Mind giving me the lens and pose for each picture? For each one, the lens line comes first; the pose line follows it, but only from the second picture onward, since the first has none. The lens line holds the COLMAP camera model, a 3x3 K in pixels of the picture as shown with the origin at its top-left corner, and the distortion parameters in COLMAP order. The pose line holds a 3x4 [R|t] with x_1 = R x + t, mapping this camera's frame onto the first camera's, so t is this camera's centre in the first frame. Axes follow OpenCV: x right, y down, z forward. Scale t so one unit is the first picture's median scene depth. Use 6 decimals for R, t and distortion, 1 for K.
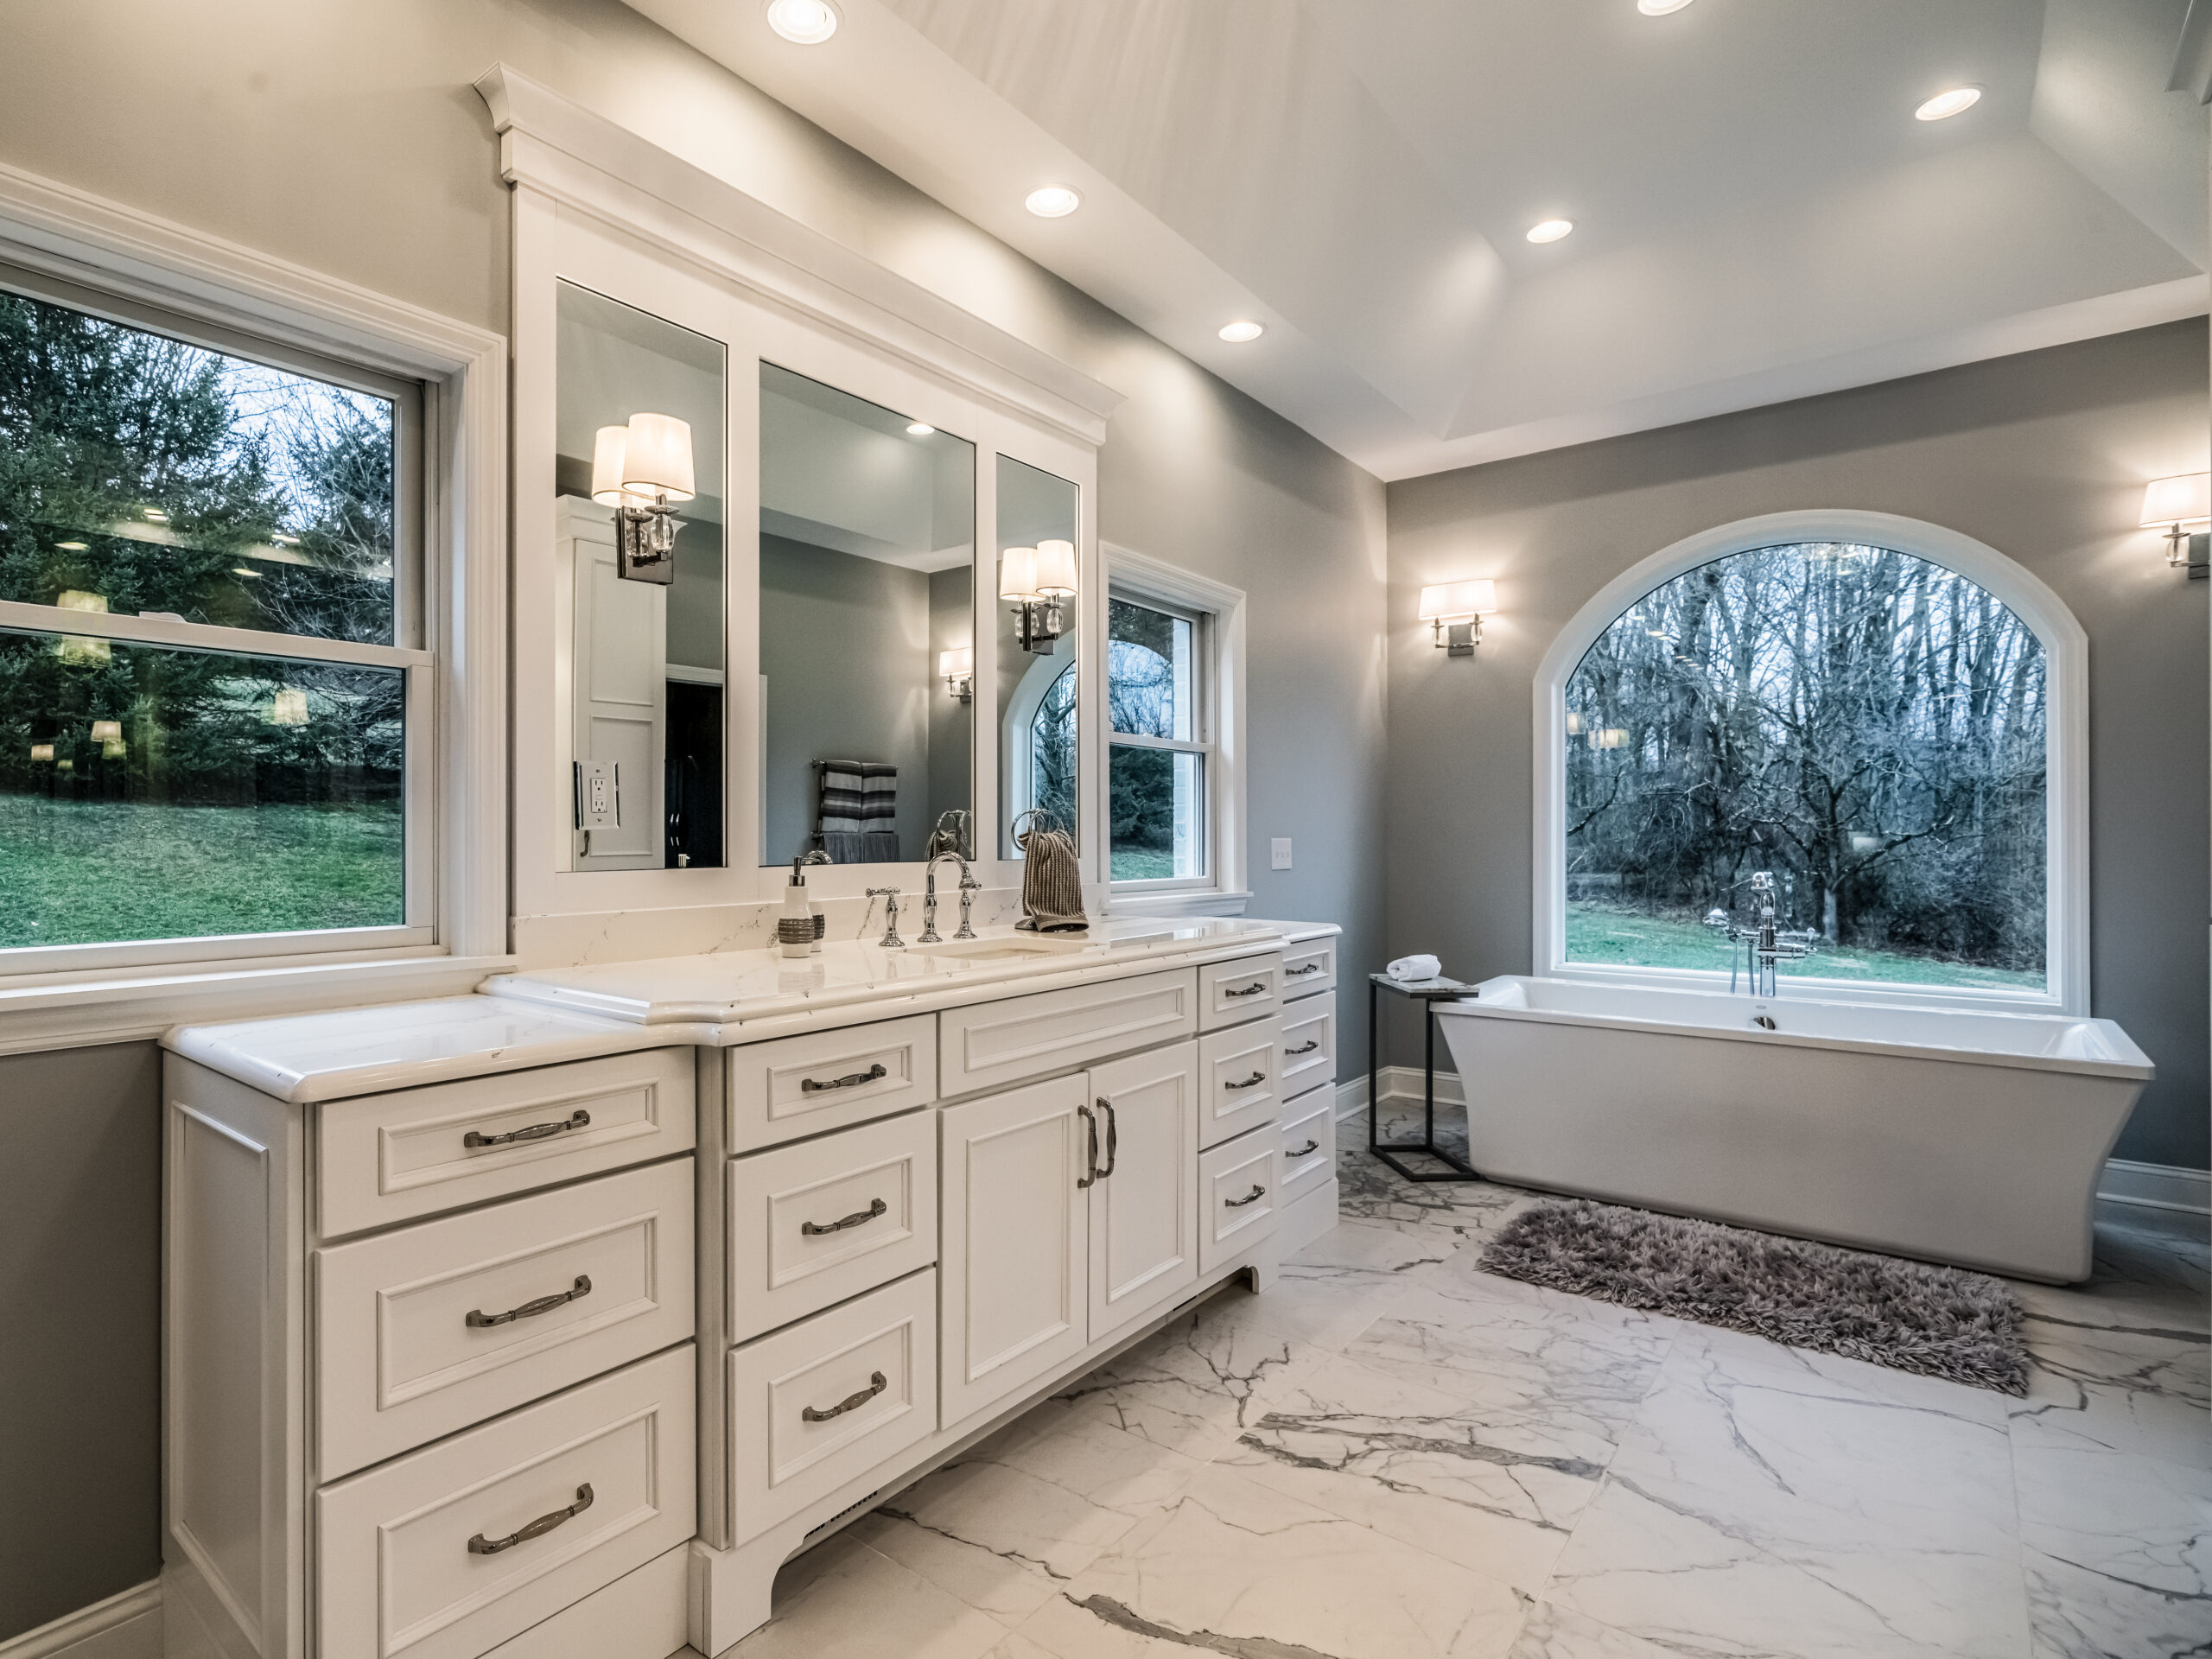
lens RADIAL K [[1128.7, 0, 979.1], [0, 1128.7, 834.6], [0, 0, 1]] dist [-0.002840, 0.000559]
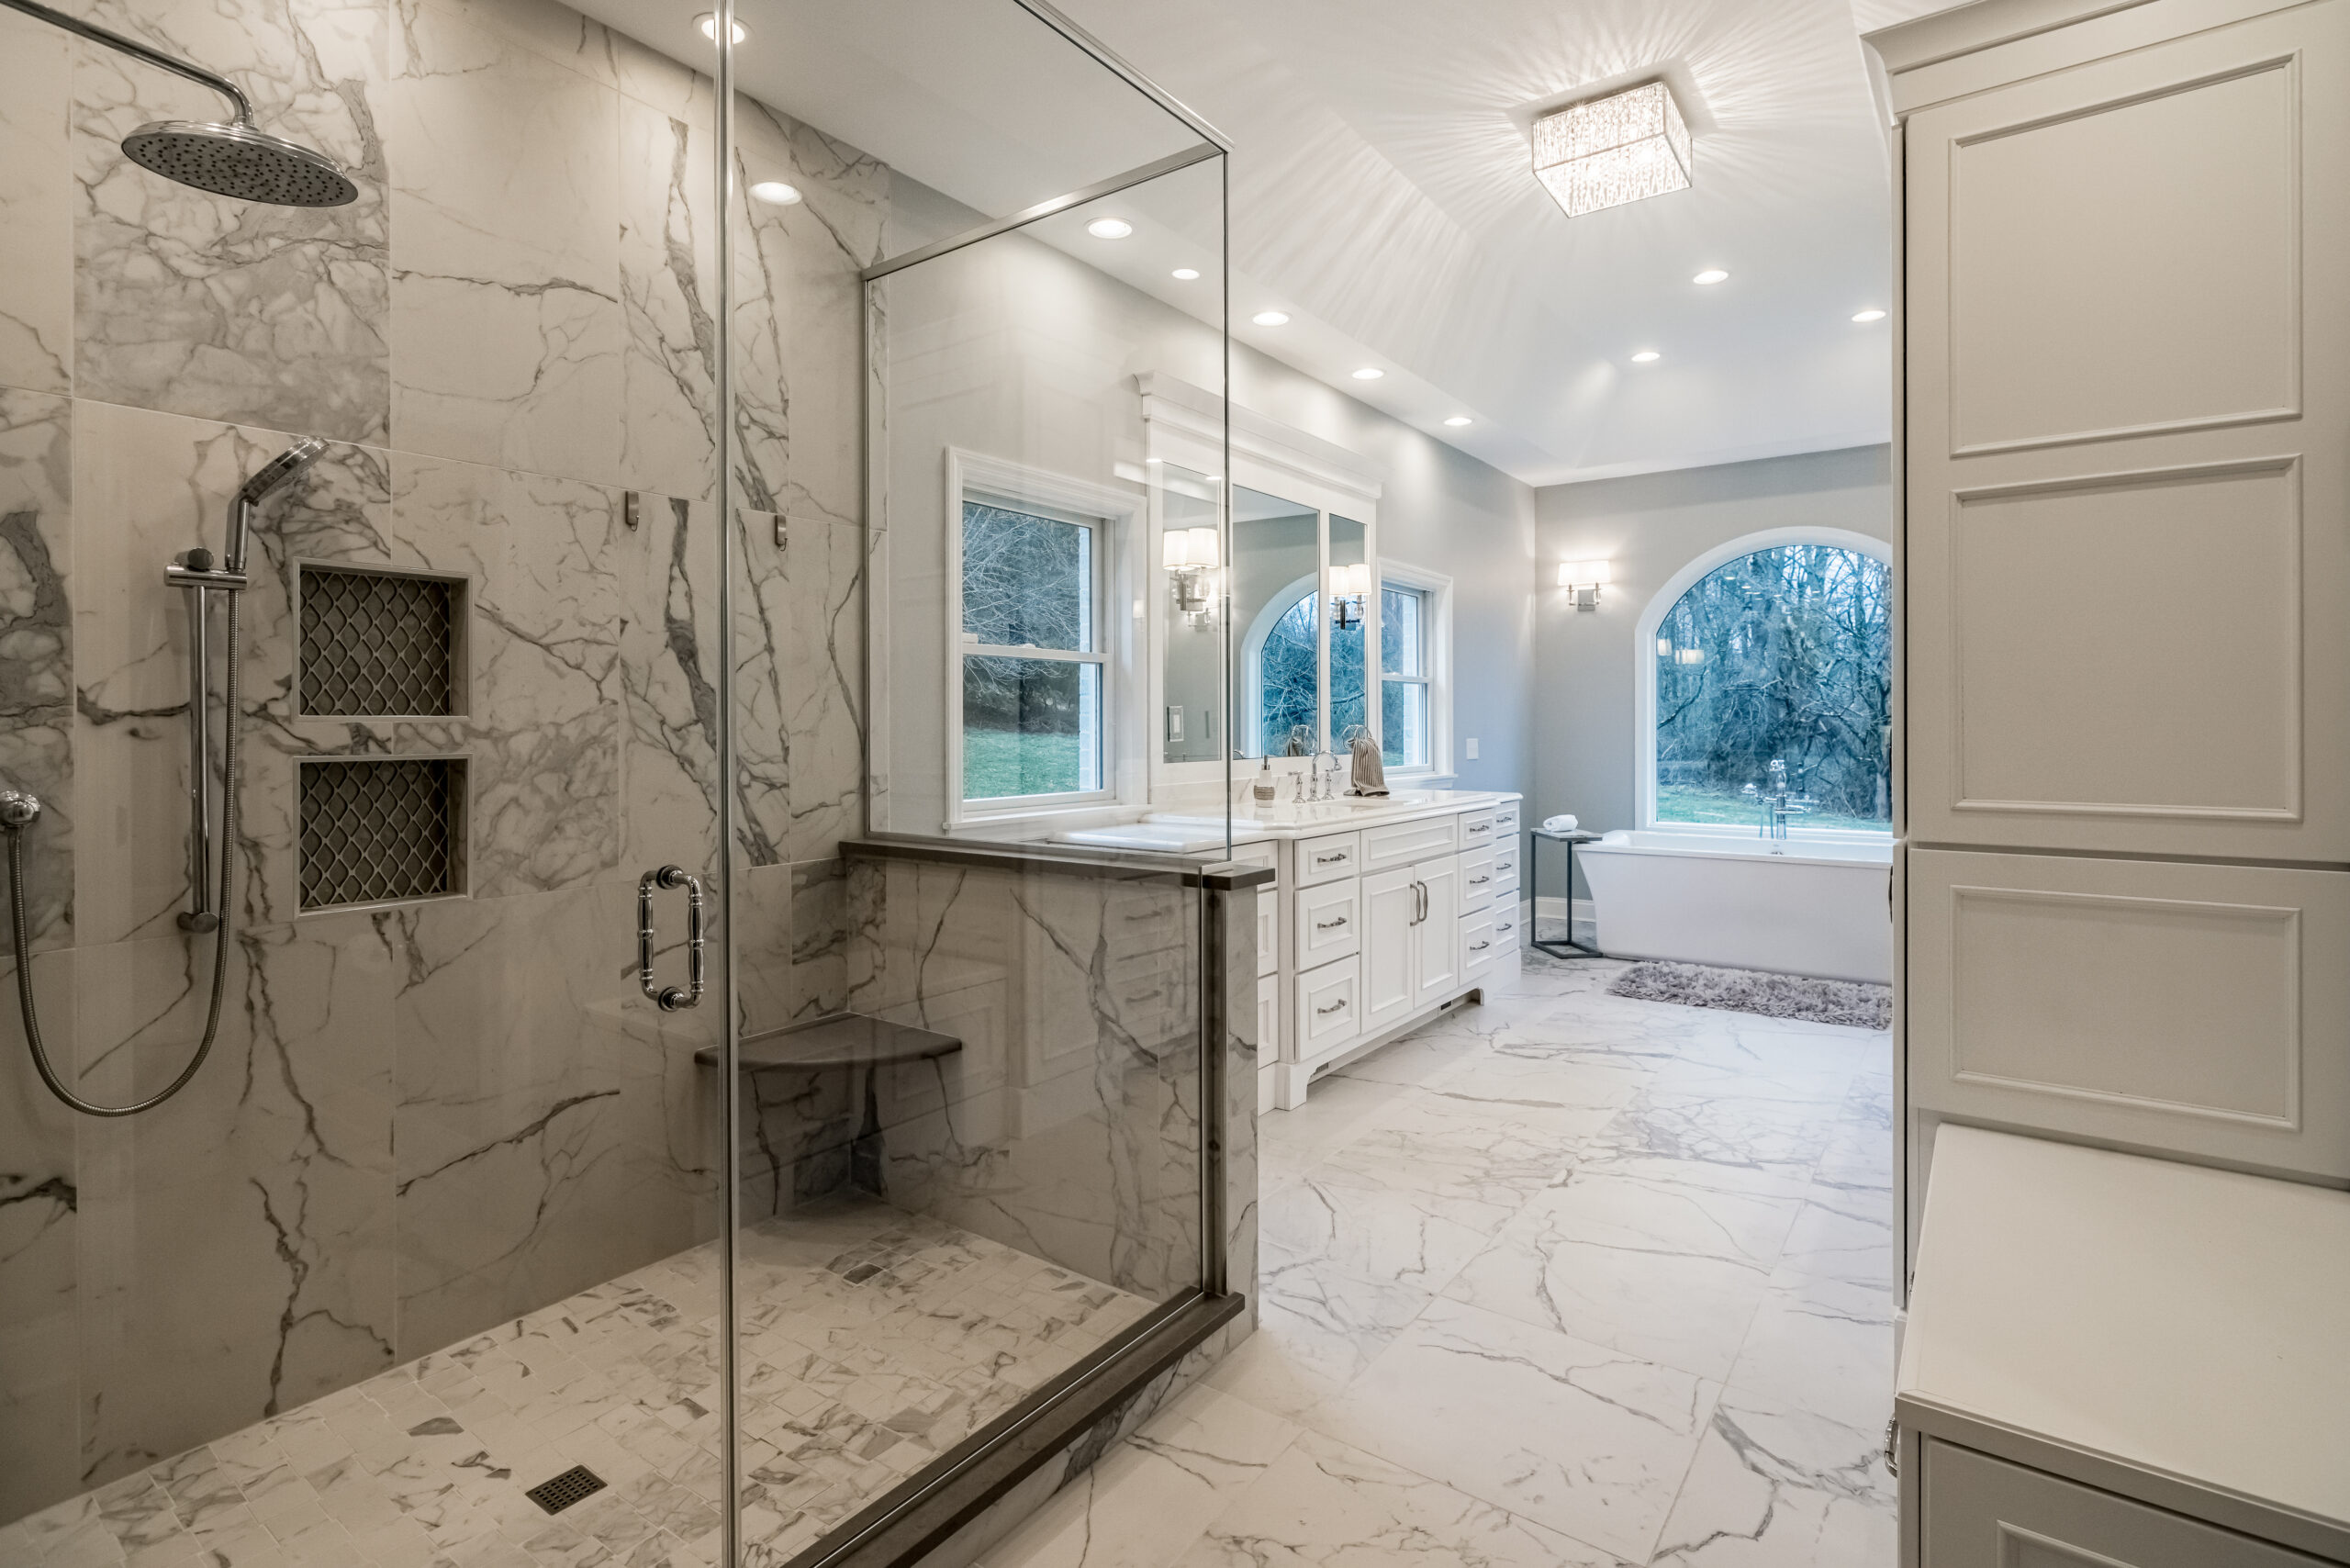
lens RADIAL K [[1129.7, 0, 1174.4], [0, 1129.7, 722.8], [0, 0, 1]] dist [0.002135, 0.000213]
pose [[0.997221, -0.000655, 0.074499, -0.316429], [0.000682, 1.000000, -0.000339, -0.023006], [-0.074498, 0.000389, 0.997221, -0.618151]]
